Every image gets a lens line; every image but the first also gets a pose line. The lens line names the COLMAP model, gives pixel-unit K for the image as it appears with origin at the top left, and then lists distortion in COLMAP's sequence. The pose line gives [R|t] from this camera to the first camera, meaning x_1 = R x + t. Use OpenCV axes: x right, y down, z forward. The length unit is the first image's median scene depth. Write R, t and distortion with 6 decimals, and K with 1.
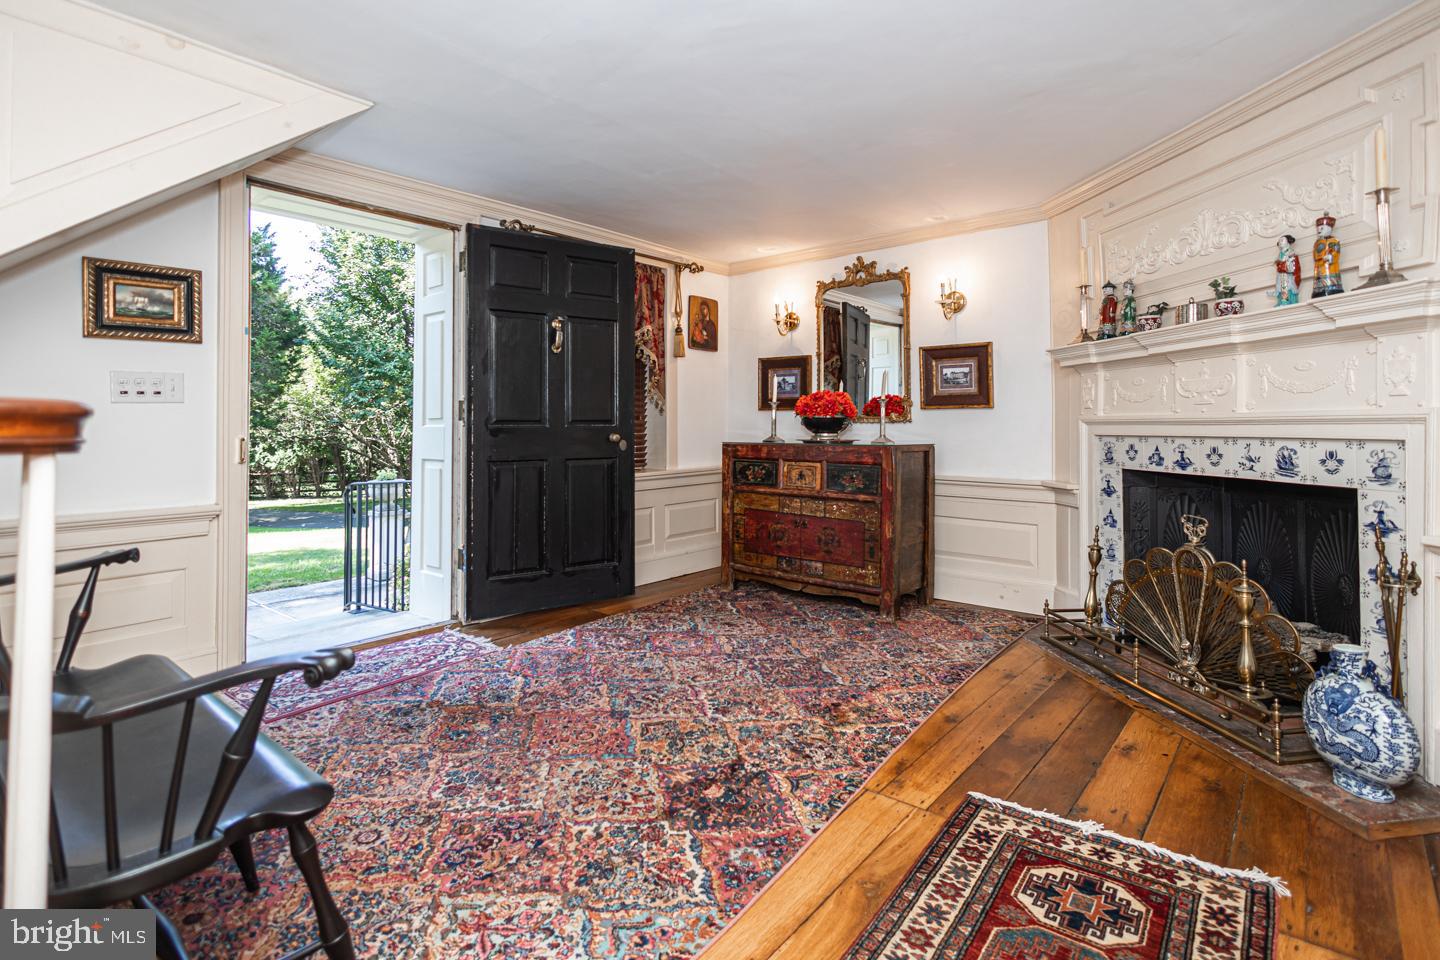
lens RADIAL K [[697.8, 0, 739.2], [0, 697.8, 426.1], [0, 0, 1]] dist [0.011563, -0.000805]
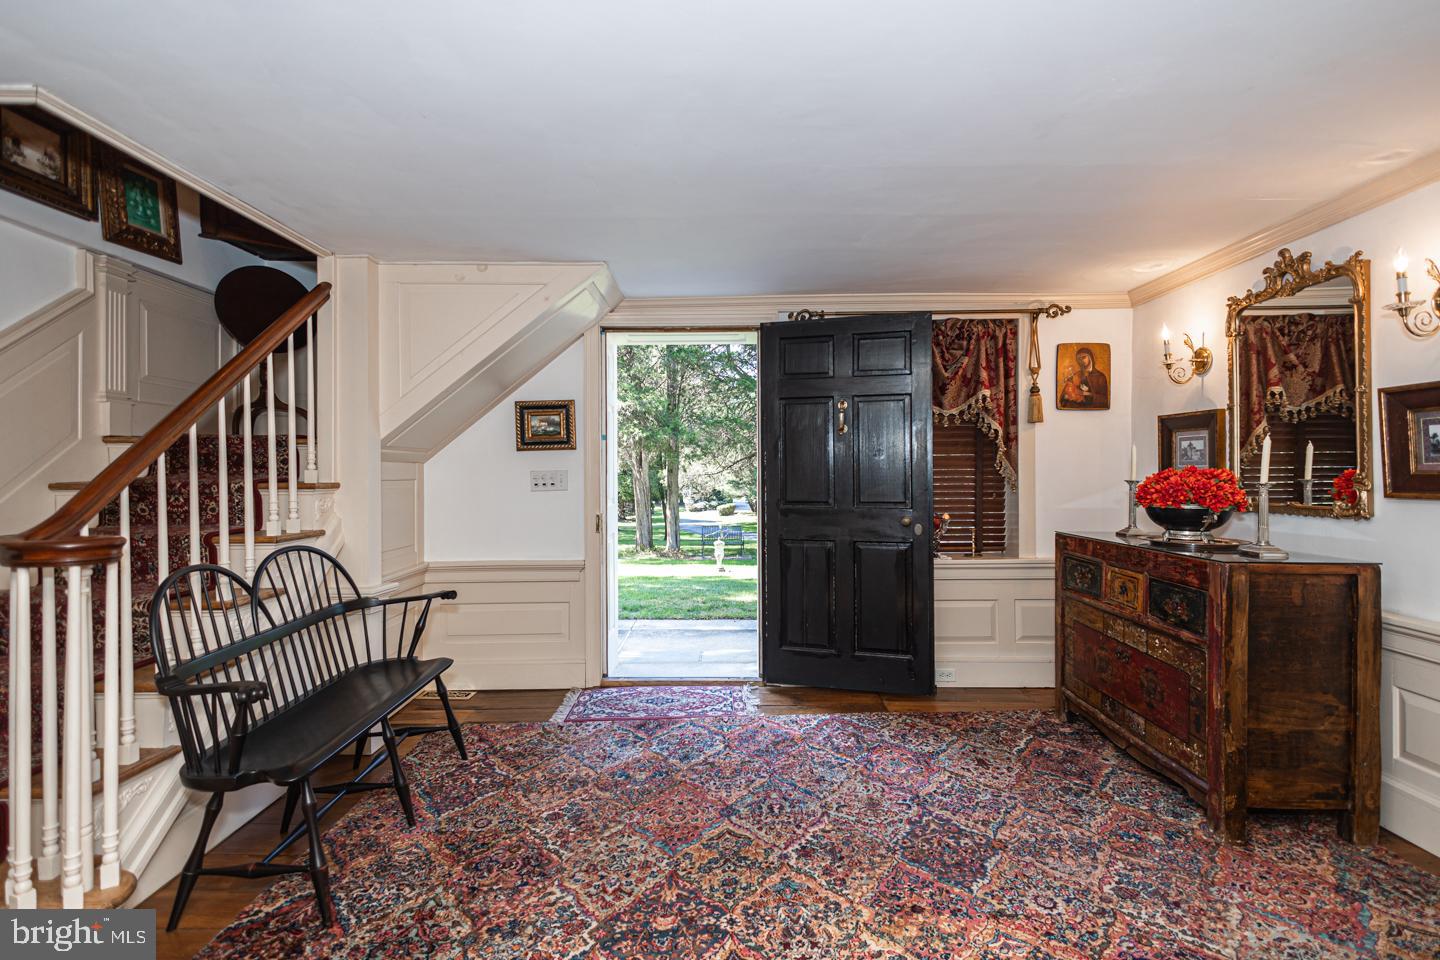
lens RADIAL K [[687.3, 0, 720.0], [0, 687.3, 480.0], [0, 0, 1]] dist [0.009105, -0.000399]
pose [[0.628112, 0.006146, -0.778099, 0.570469], [0.001859, 0.999954, 0.009399, -0.071648], [0.778121, -0.007350, 0.628072, 0.360963]]
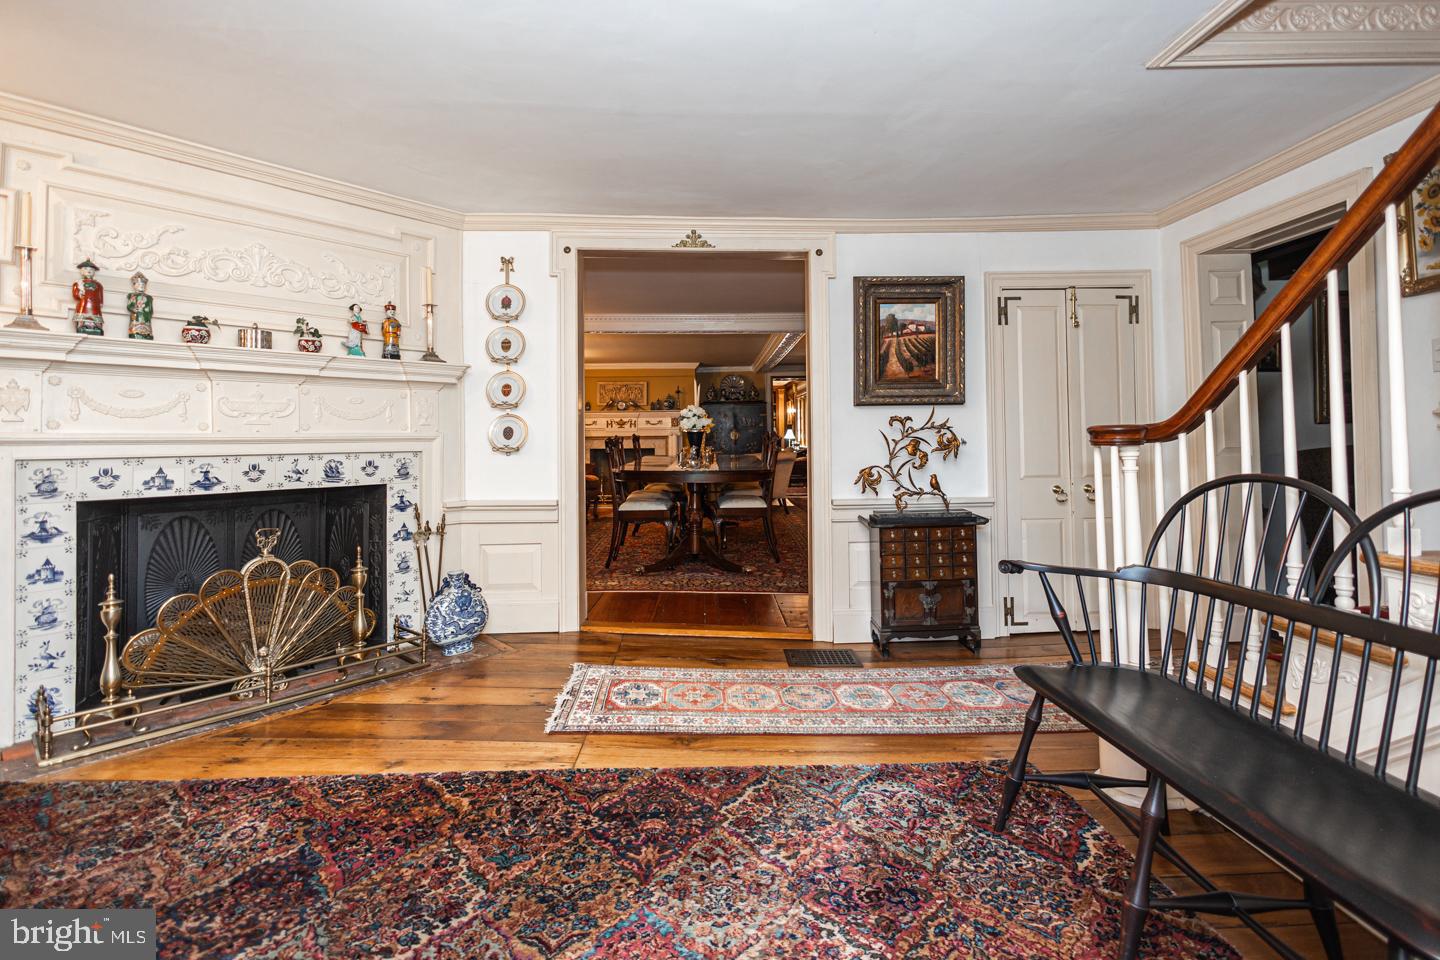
lens RADIAL K [[697.8, 0, 739.2], [0, 697.8, 426.1], [0, 0, 1]] dist [0.011563, -0.000805]
pose [[-0.667863, 0.020704, 0.743997, -0.640749], [0.010287, 0.999774, -0.018588, -0.000908], [-0.744213, -0.004761, -0.667925, 1.192903]]
